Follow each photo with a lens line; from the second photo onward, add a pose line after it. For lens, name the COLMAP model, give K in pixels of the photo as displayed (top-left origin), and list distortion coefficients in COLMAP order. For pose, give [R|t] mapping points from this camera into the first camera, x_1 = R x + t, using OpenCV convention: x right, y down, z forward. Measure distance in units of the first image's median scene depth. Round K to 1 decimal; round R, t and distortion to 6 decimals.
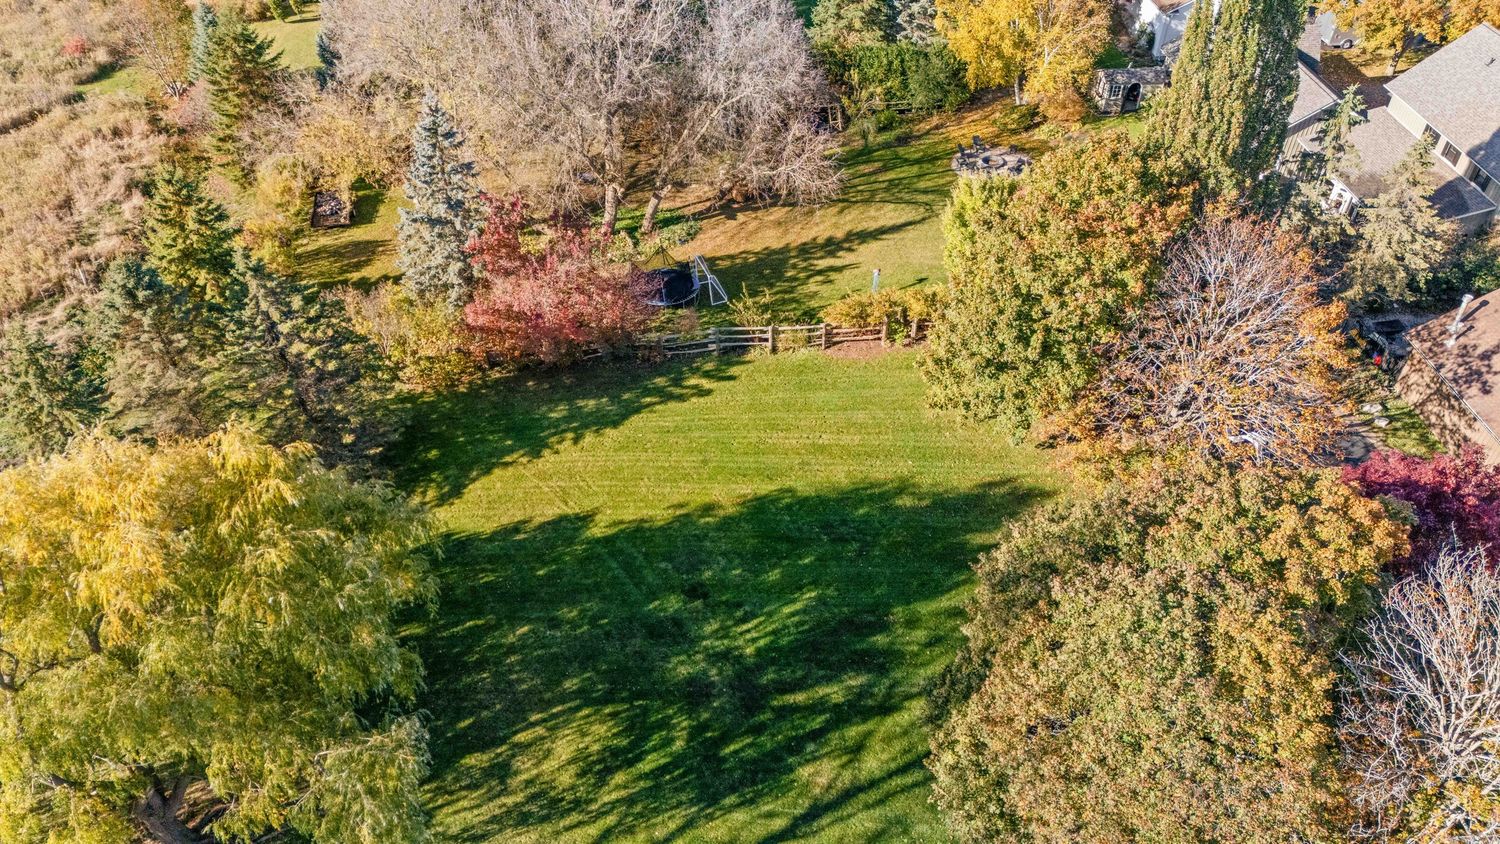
lens RADIAL K [[1100.7, 0, 774.3], [0, 1100.7, 397.9], [0, 0, 1]] dist [0.155530, -0.065066]
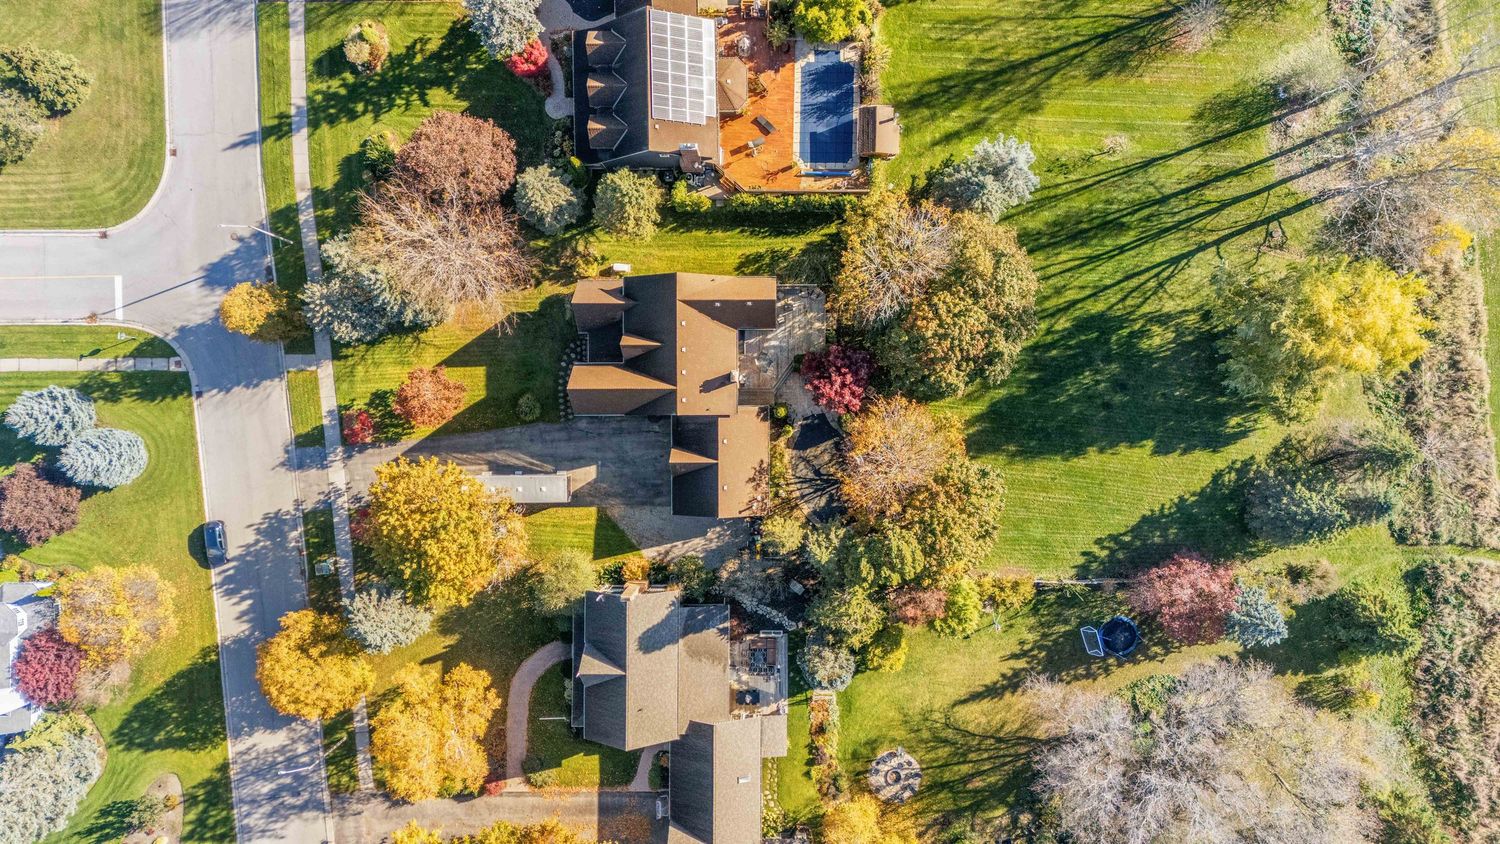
lens RADIAL K [[1080.3, 0, 751.4], [0, 1080.3, 421.0], [0, 0, 1]] dist [0.066557, -0.057934]
pose [[-0.997082, -0.076002, 0.007161, 0.597909], [0.054795, -0.647217, 0.760334, -1.481127], [-0.053152, 0.758508, 0.649493, -0.409522]]
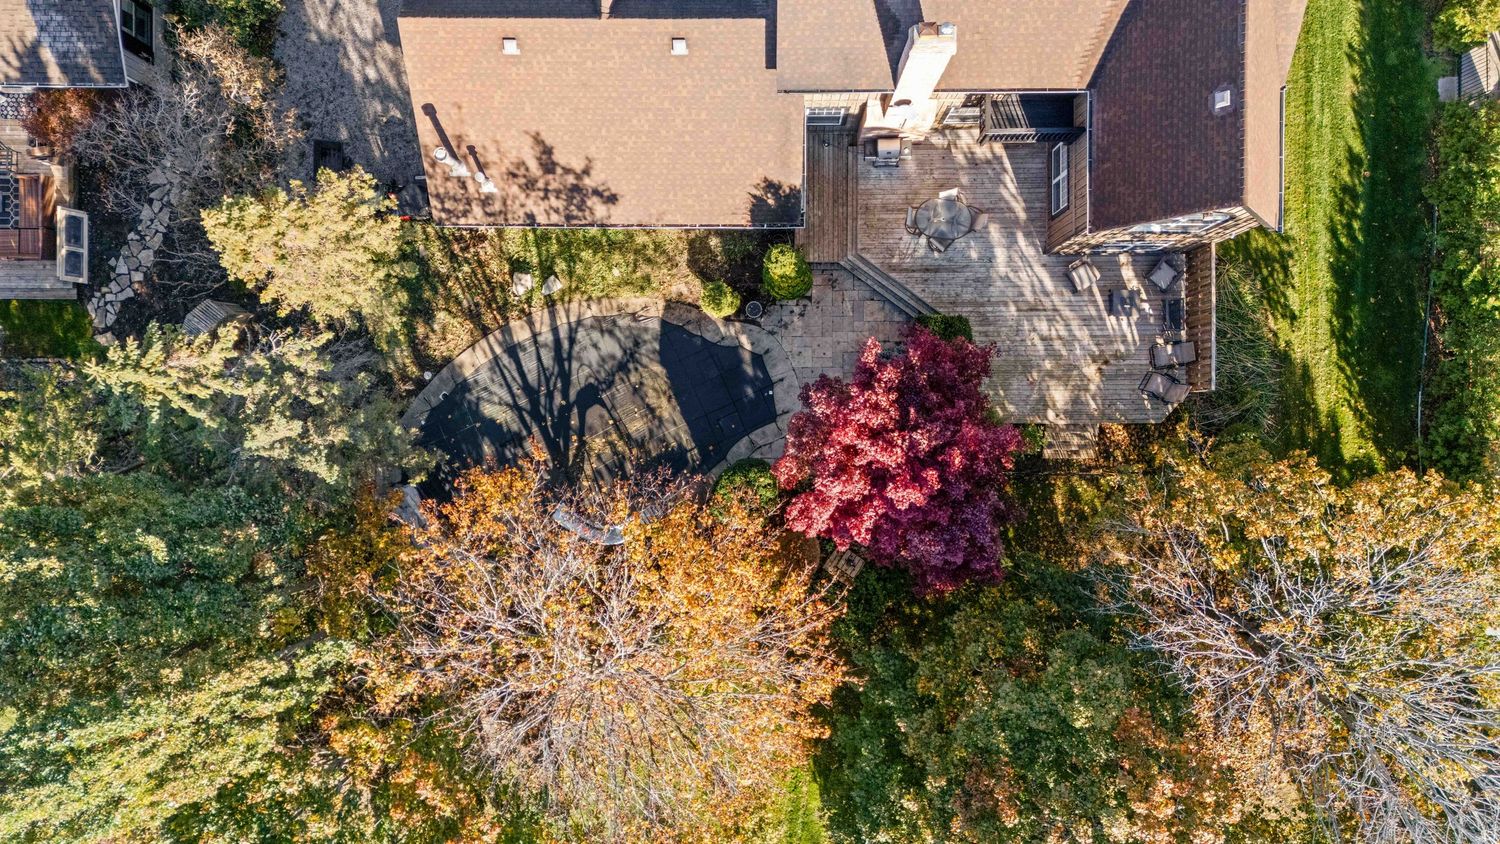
lens RADIAL K [[1093.0, 0, 751.4], [0, 1093.0, 419.6], [0, 0, 1]] dist [0.044701, -0.040992]
pose [[0.080624, -0.996725, -0.006268, 0.477010], [0.643043, 0.047208, 0.764373, -0.404957], [-0.761574, -0.065657, 0.644744, 0.500653]]
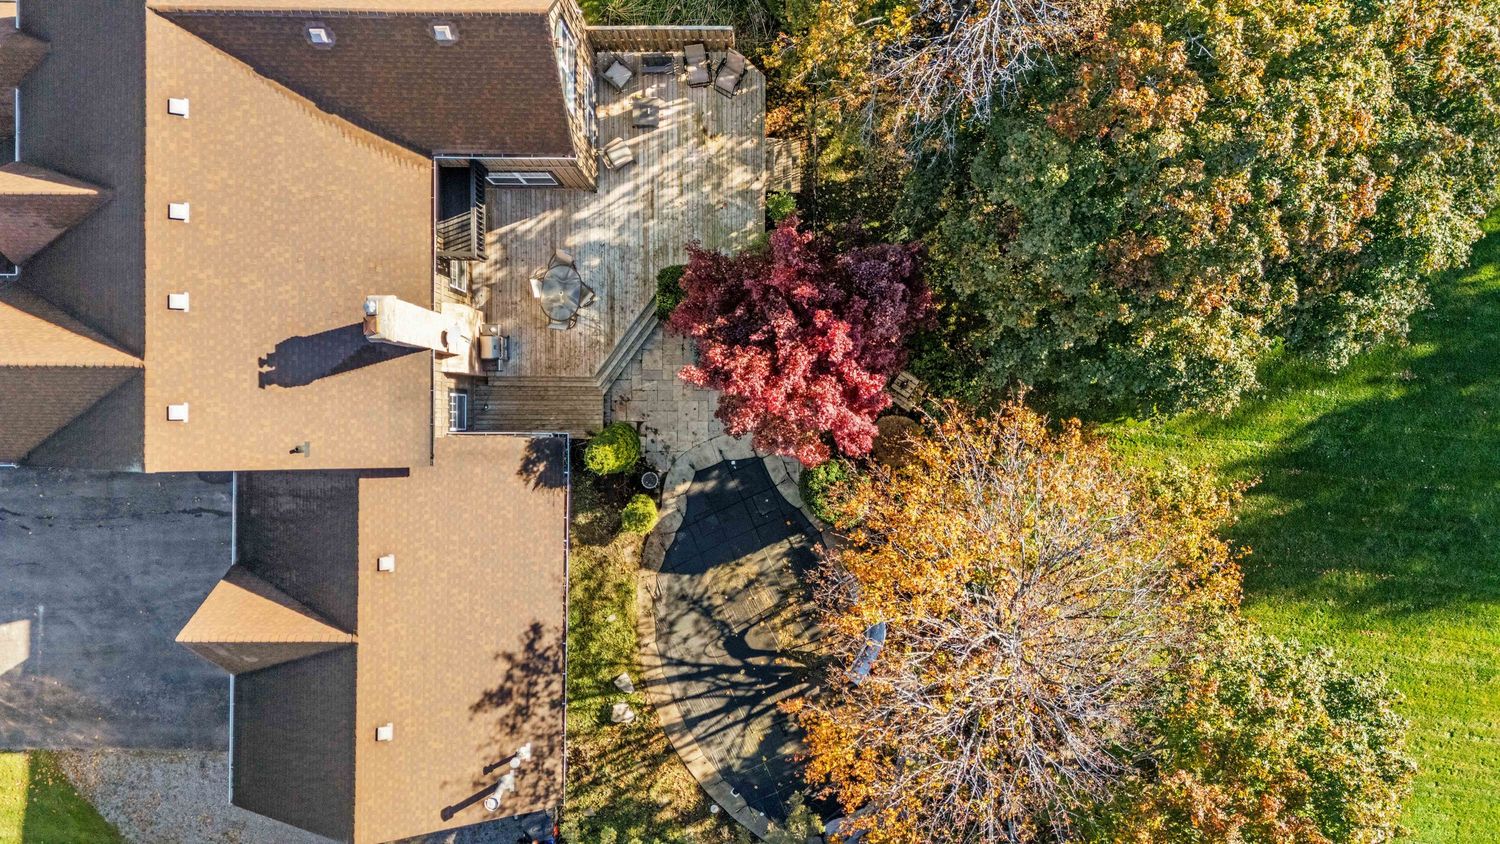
lens RADIAL K [[1093.0, 0, 751.4], [0, 1093.0, 419.6], [0, 0, 1]] dist [0.044701, -0.040992]
pose [[-0.996347, -0.085173, 0.006159, 0.477388], [0.058949, -0.633815, 0.771235, -0.384291], [-0.061785, 0.768781, 0.636521, 0.477812]]
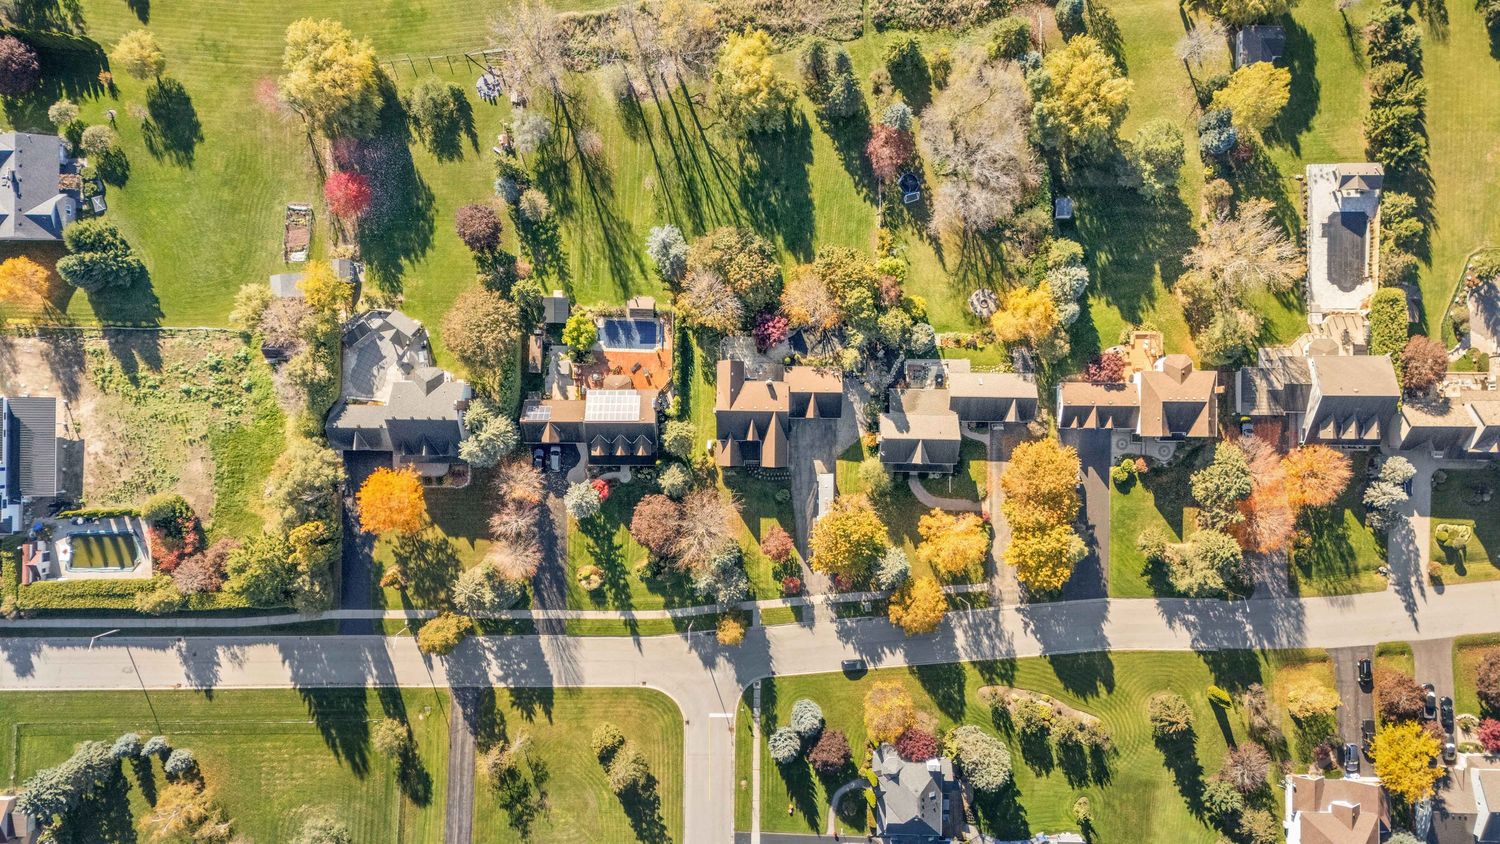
lens RADIAL K [[1090.8, 0, 750.0], [0, 1090.8, 422.0], [0, 0, 1]] dist [0.073516, -0.073940]
pose [[-0.090921, 0.995778, -0.012599, 0.838060], [-0.626015, -0.047310, 0.778374, -2.872937], [0.774492, 0.078658, 0.627674, -1.629819]]
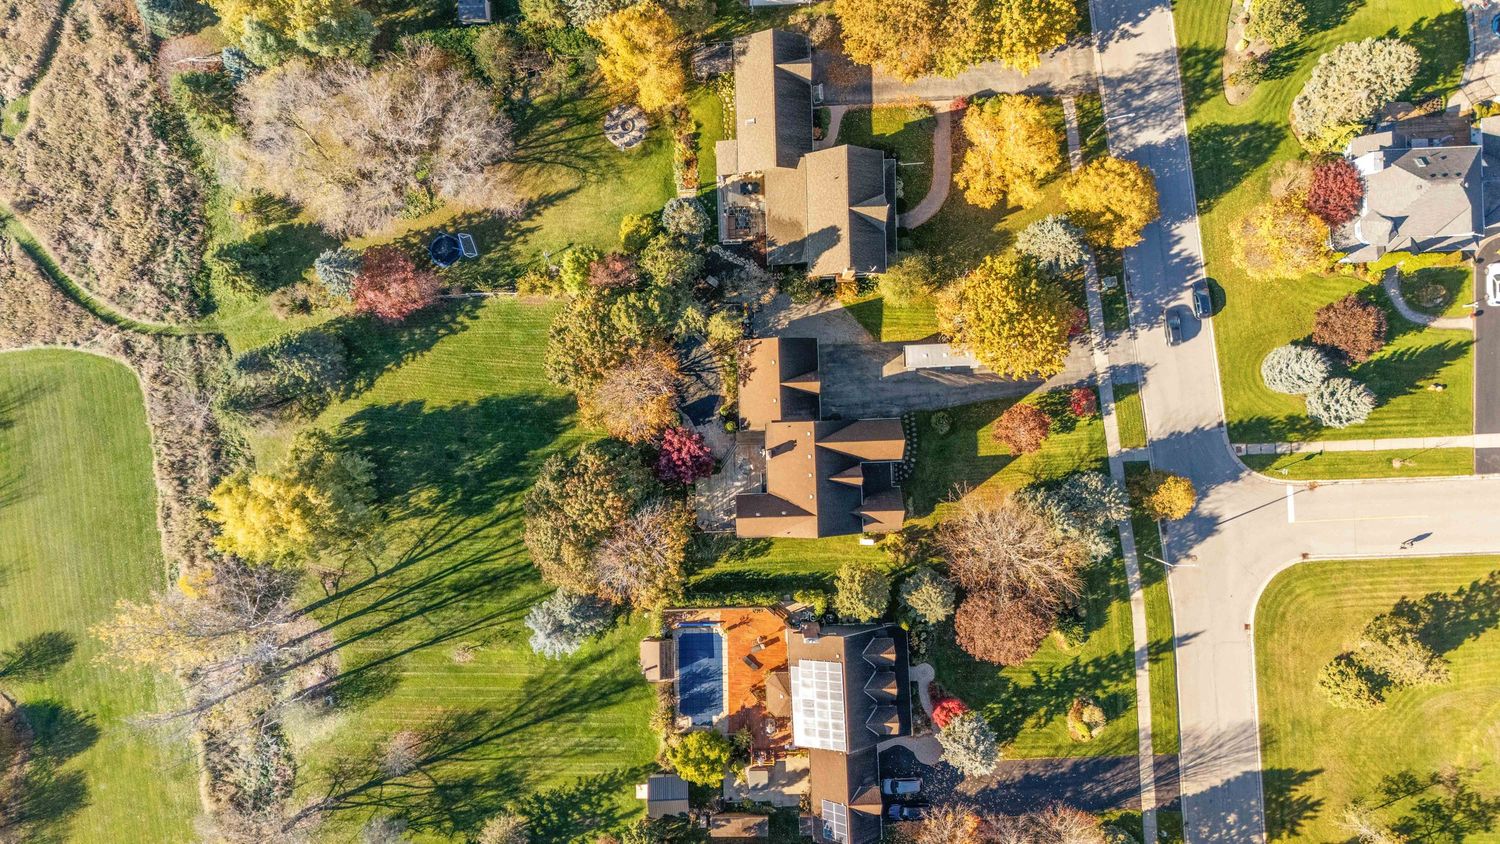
lens RADIAL K [[1086.4, 0, 750.7], [0, 1086.4, 421.5], [0, 0, 1]] dist [0.073591, -0.081085]
pose [[0.998917, 0.043083, -0.017589, 0.647708], [-0.014083, 0.640135, 0.768133, -1.825737], [0.044353, -0.767054, 0.640048, -0.674675]]
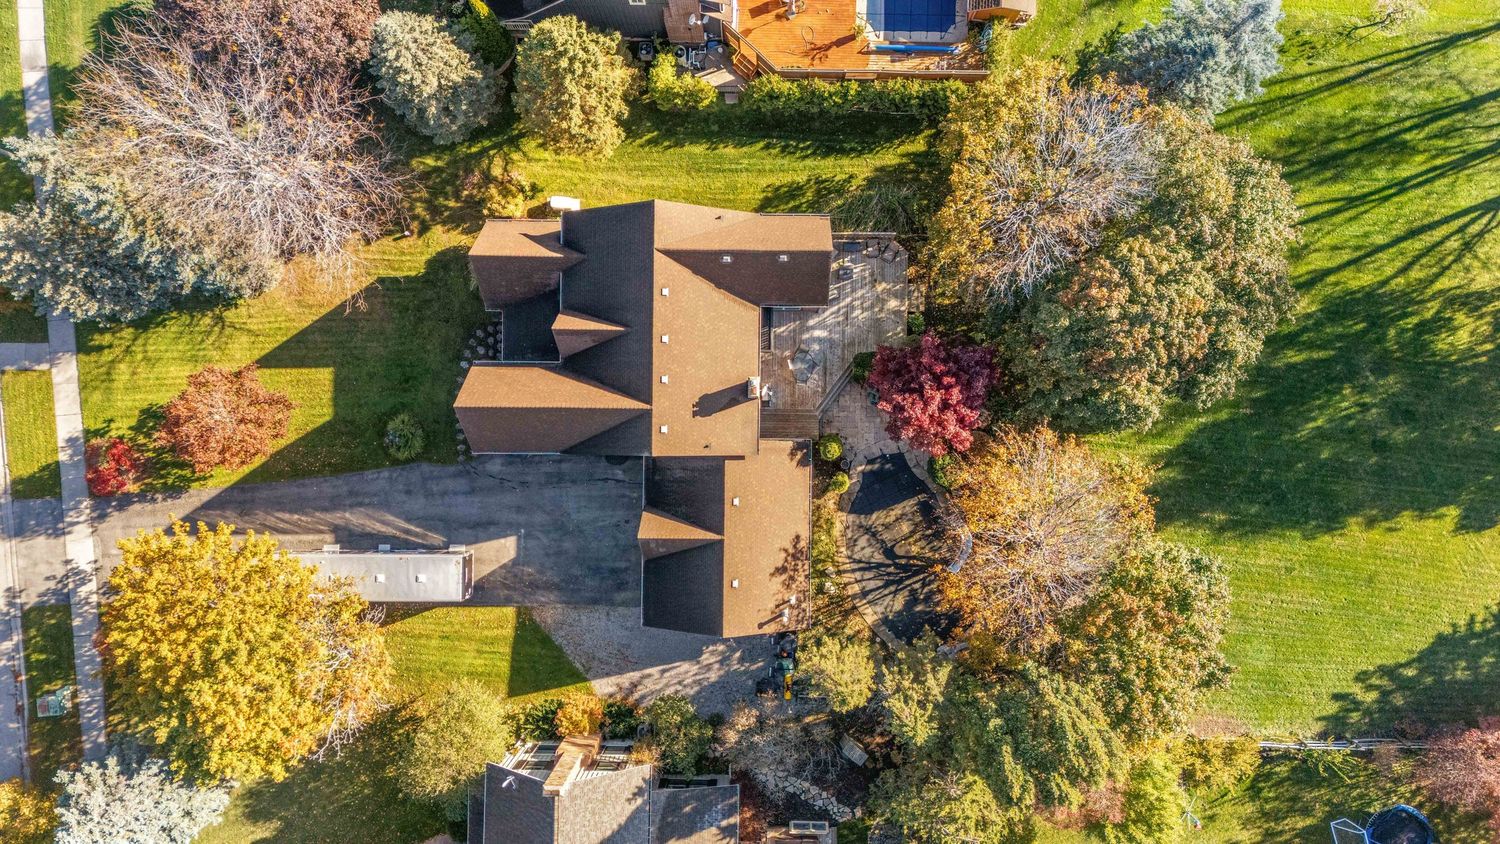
lens RADIAL K [[1079.8, 0, 751.7], [0, 1079.8, 420.1], [0, 0, 1]] dist [0.055461, -0.049302]
pose [[-0.996033, -0.088880, 0.004314, 0.643584], [0.059711, -0.631638, 0.772961, -0.825439], [-0.065976, 0.770152, 0.634439, 0.119480]]
